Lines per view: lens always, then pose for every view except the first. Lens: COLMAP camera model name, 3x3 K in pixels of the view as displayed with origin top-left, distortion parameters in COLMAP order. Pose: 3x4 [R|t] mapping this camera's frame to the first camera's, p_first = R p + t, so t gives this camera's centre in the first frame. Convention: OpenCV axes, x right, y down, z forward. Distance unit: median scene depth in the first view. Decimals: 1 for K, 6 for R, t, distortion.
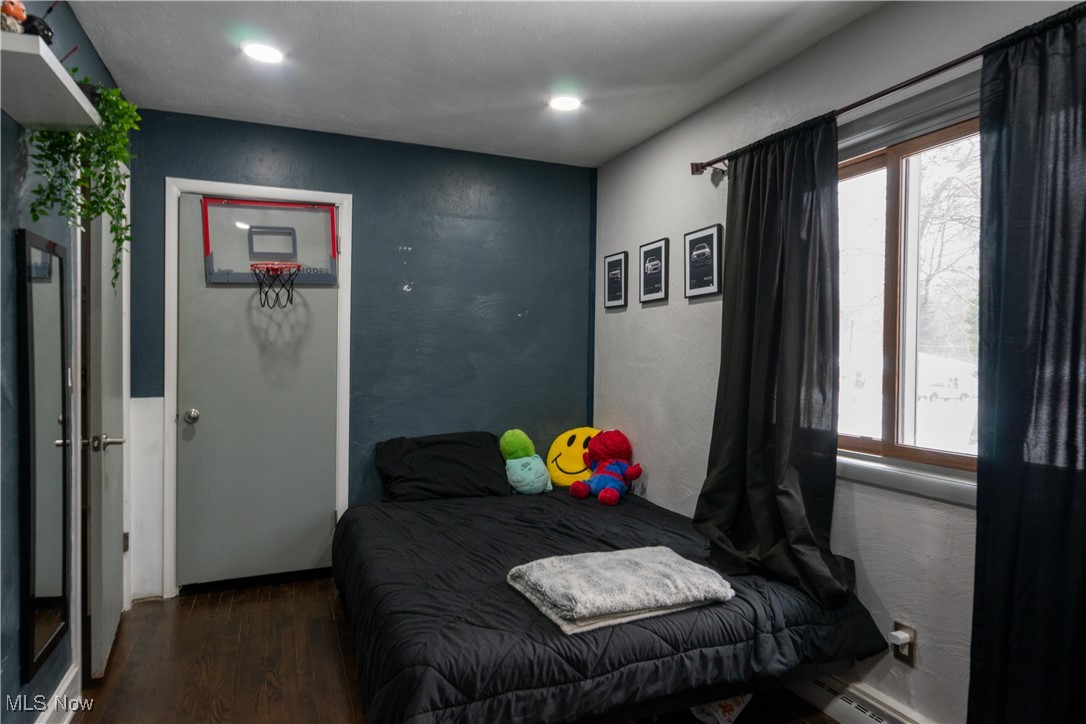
lens RADIAL K [[659.2, 0, 541.7], [0, 659.2, 358.7], [0, 0, 1]] dist [0.018527, 0.001494]
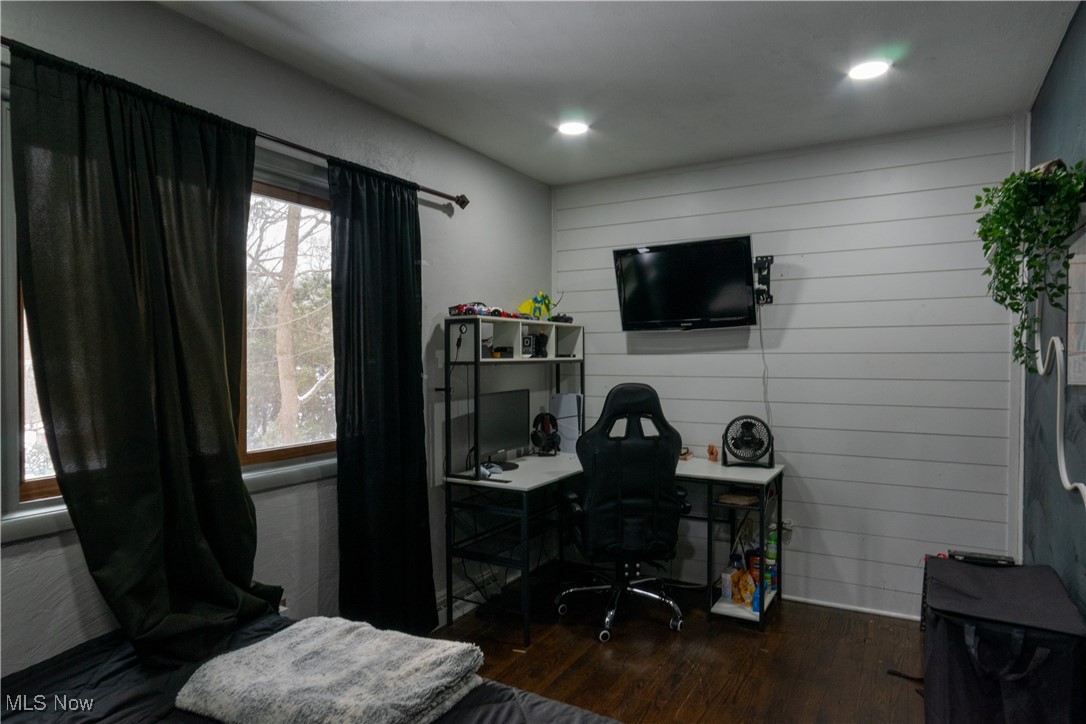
lens RADIAL K [[659.2, 0, 541.8], [0, 659.2, 366.5], [0, 0, 1]] dist [0.018527, 0.001494]
pose [[-0.624153, -0.007733, 0.781264, -0.626082], [0.007259, 0.999850, 0.015696, -0.026708], [-0.781268, 0.015468, -0.624004, 1.307957]]
